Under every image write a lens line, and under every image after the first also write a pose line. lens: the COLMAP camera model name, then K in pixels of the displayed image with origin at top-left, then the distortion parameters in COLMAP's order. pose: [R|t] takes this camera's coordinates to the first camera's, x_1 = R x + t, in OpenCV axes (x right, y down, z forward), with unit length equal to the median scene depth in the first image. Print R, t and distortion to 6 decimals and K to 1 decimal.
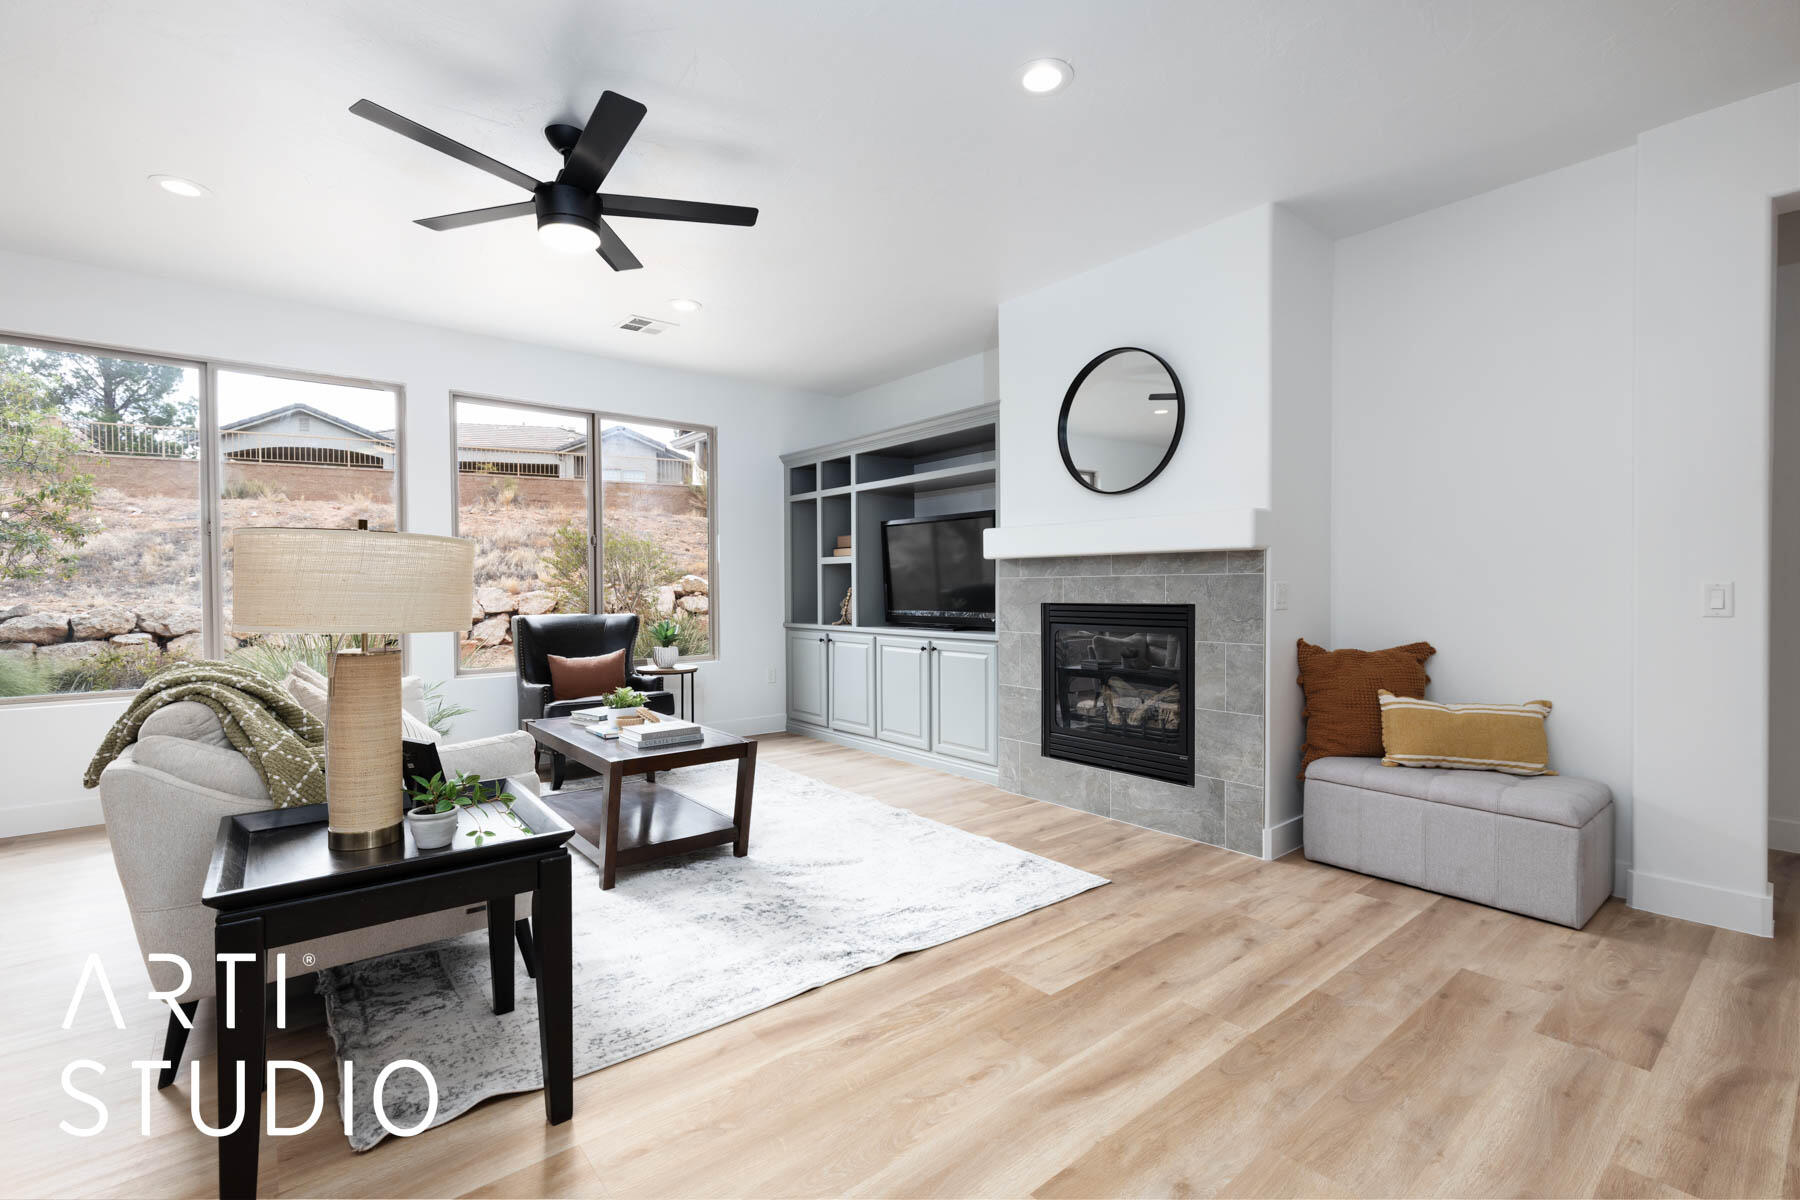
lens RADIAL K [[814.3, 0, 905.4], [0, 814.3, 593.8], [0, 0, 1]] dist [0.002908, 0.000001]
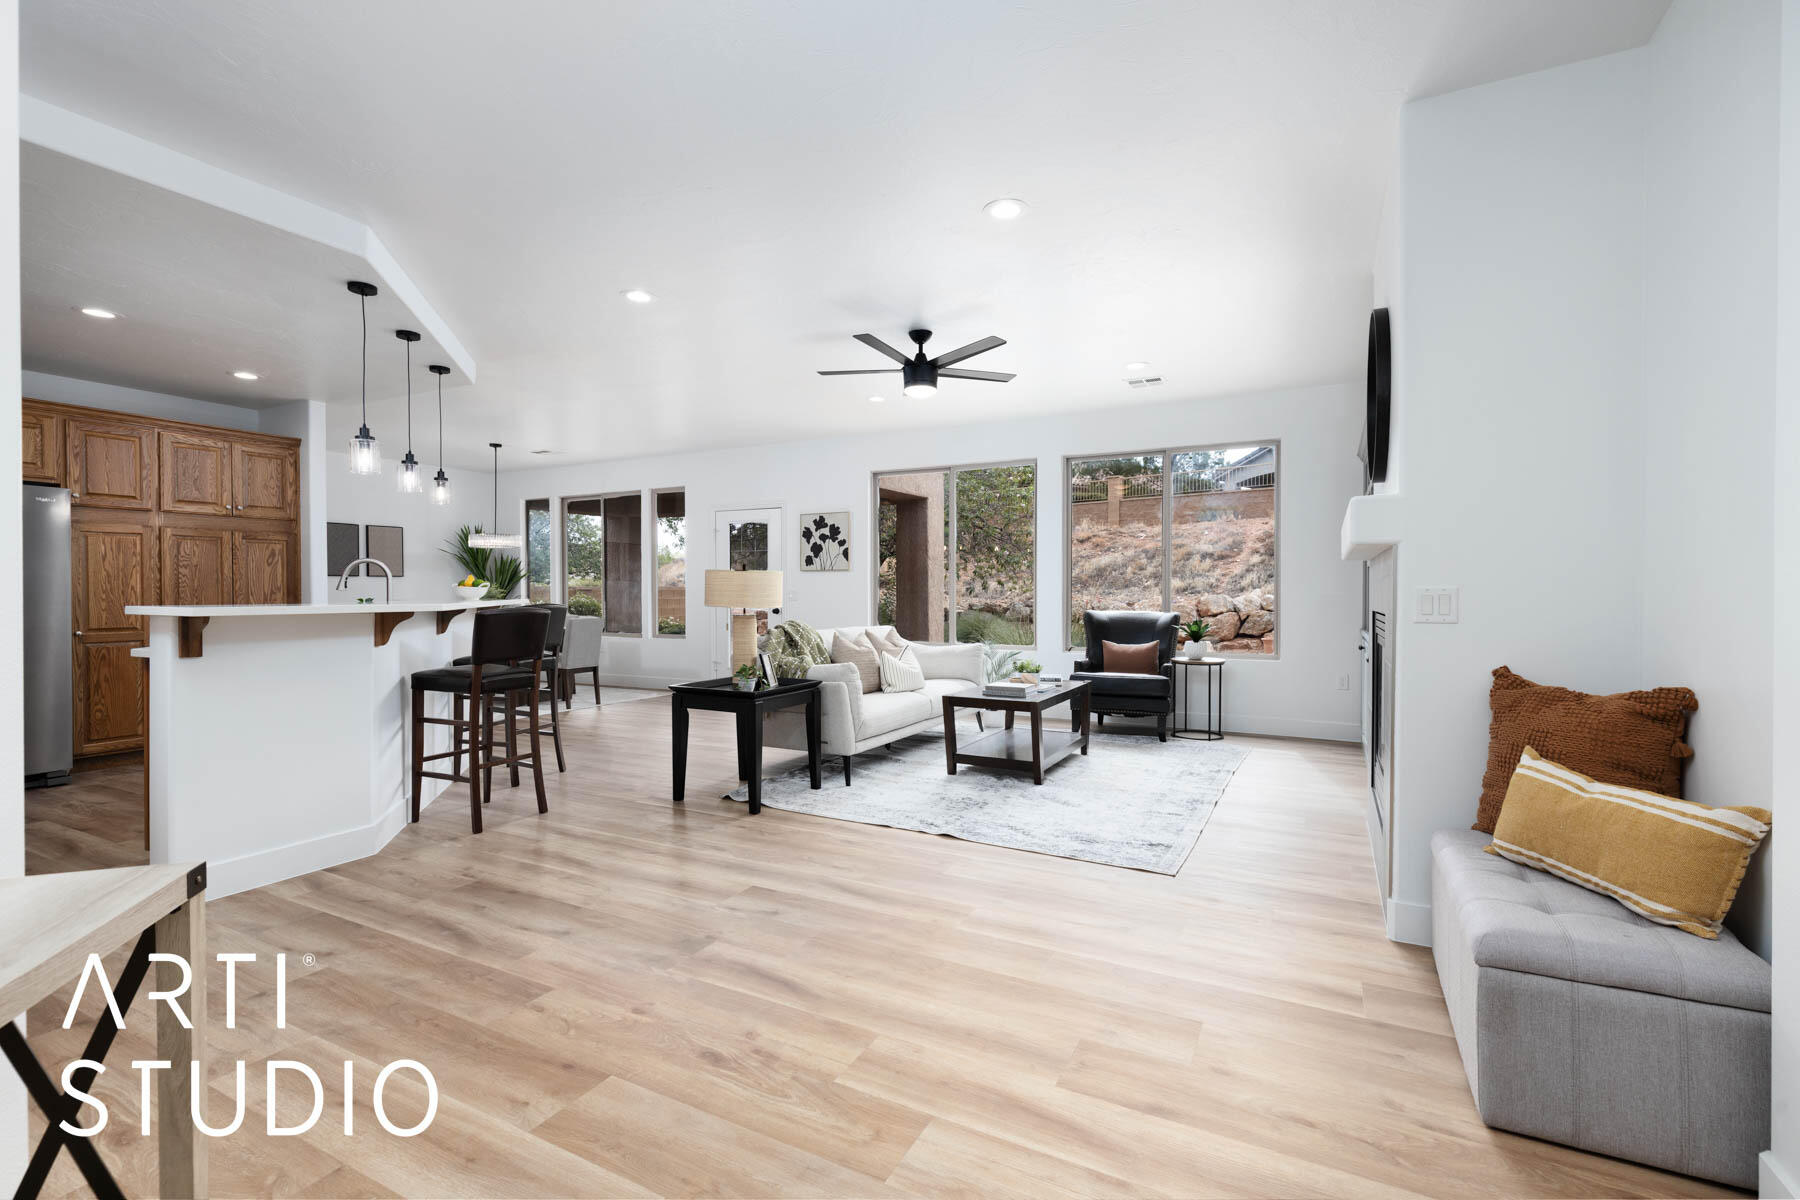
lens RADIAL K [[814.3, 0, 905.4], [0, 814.3, 593.8], [0, 0, 1]] dist [0.002908, 0.000001]
pose [[0.384285, 0.011149, -0.923147, 1.195106], [-0.013240, 0.999891, 0.006564, -0.009697], [0.923120, 0.009700, 0.384391, 0.308325]]
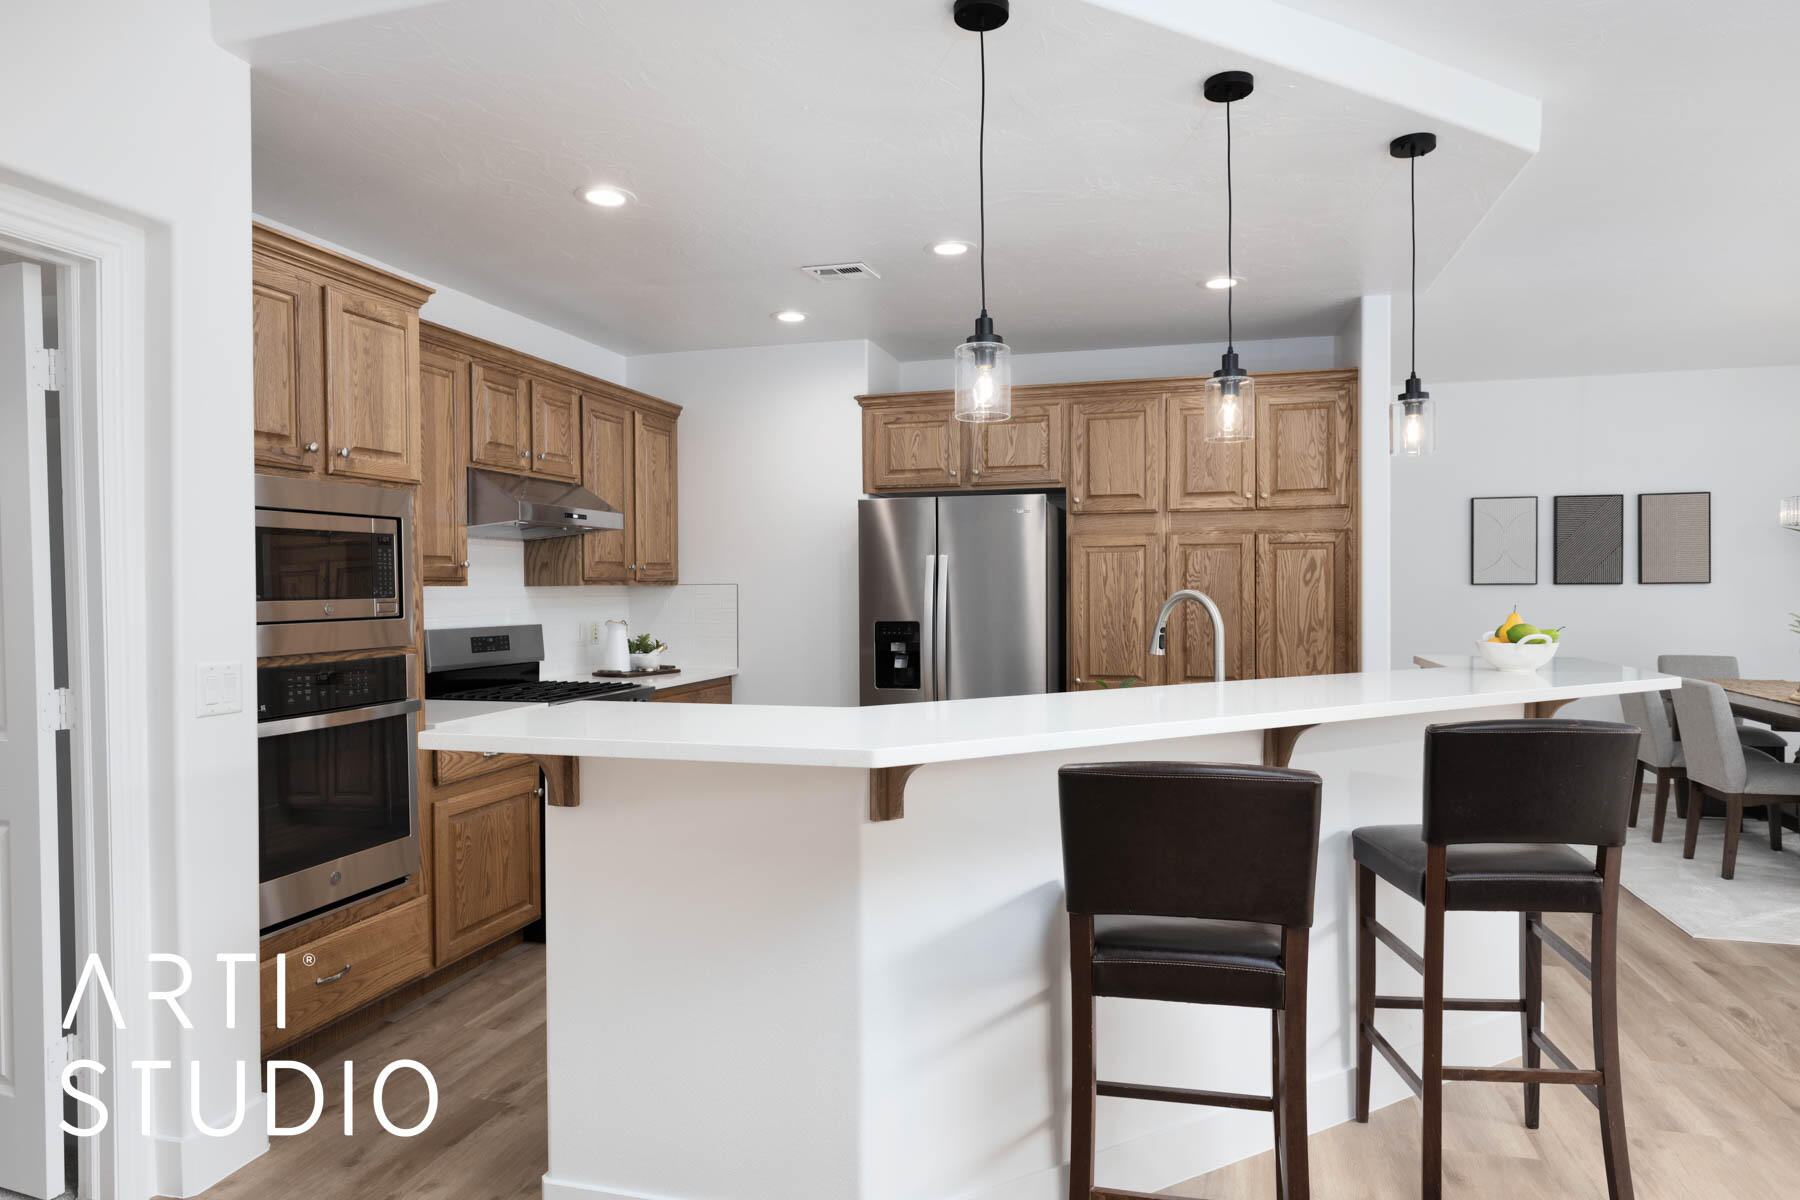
lens RADIAL K [[1062.7, 0, 900.0], [0, 1062.7, 600.0], [0, 0, 1]] dist [0.005426, 0.001314]
pose [[-0.827970, 0.022018, -0.560341, 0.097976], [0.006466, 0.999537, 0.029721, -0.077389], [0.560736, 0.020985, -0.827729, 0.632164]]
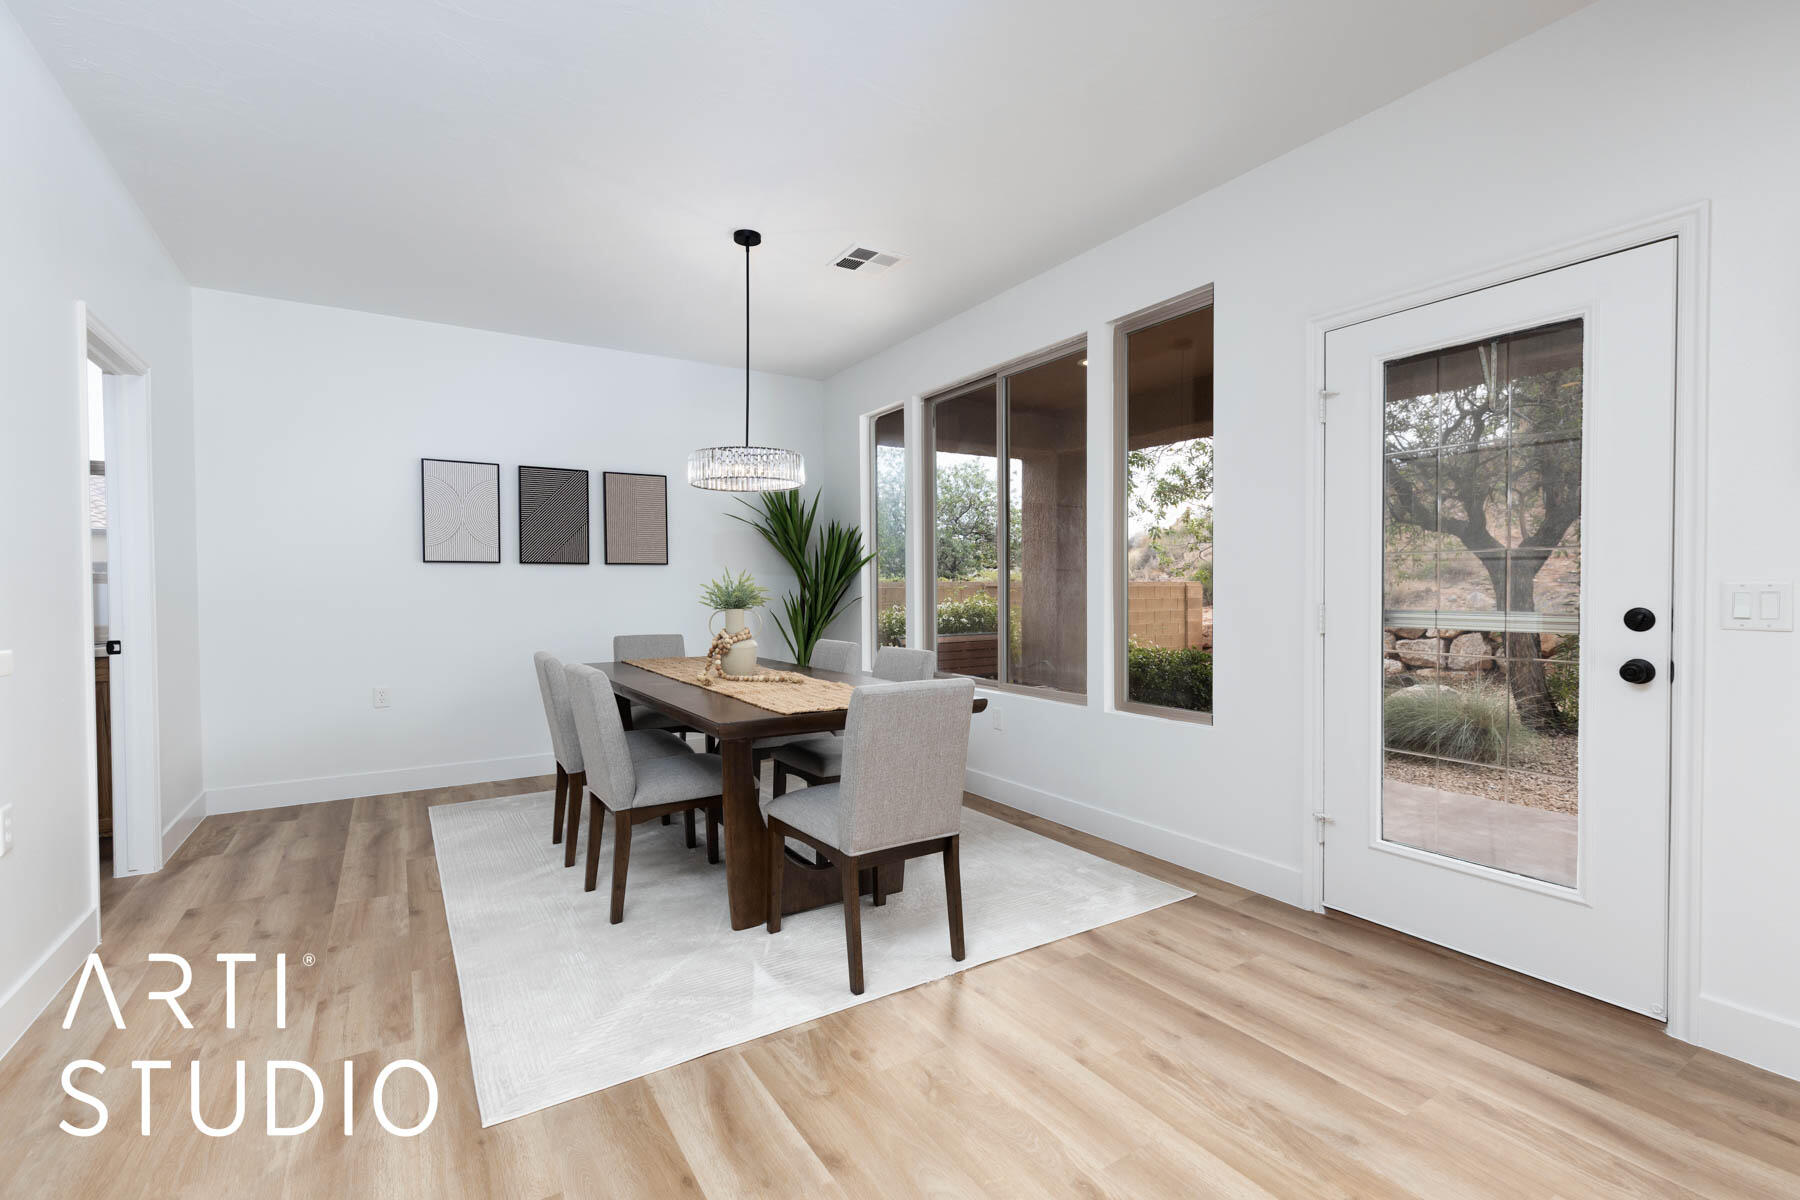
lens RADIAL K [[801.1, 0, 905.6], [0, 801.1, 601.0], [0, 0, 1]] dist [0.004125, -0.000064]
pose [[-0.137594, 0.029767, -0.990041, -0.911608], [0.004344, 0.999557, 0.029449, -0.005669], [0.990479, -0.000248, -0.137662, 0.476651]]
